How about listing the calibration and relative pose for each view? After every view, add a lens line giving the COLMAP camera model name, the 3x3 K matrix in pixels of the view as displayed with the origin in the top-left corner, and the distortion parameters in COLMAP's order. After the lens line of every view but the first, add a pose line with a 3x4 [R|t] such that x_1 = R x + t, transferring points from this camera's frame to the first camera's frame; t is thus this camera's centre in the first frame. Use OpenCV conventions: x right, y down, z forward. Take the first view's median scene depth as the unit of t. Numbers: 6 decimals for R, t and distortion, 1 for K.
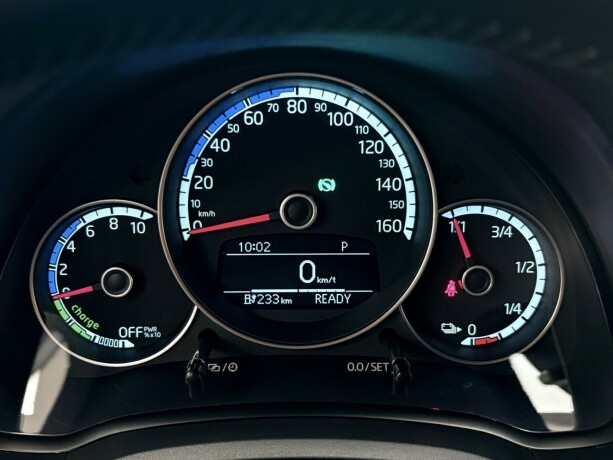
lens RADIAL K [[787.3, 0, 306.5], [0, 787.3, 230.0], [0, 0, 1]] dist [0.192601, -0.695608]
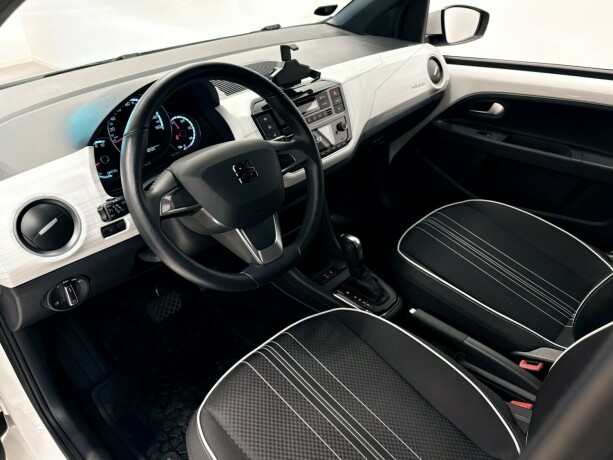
lens RADIAL K [[476.5, 0, 306.5], [0, 476.5, 230.0], [0, 0, 1]] dist [-0.039467, -0.001359]
pose [[0.694137, -0.398375, 0.599559, -1.058029], [0.306223, 0.917198, 0.254901, 0.093738], [-0.651461, 0.006662, 0.758653, -1.371119]]
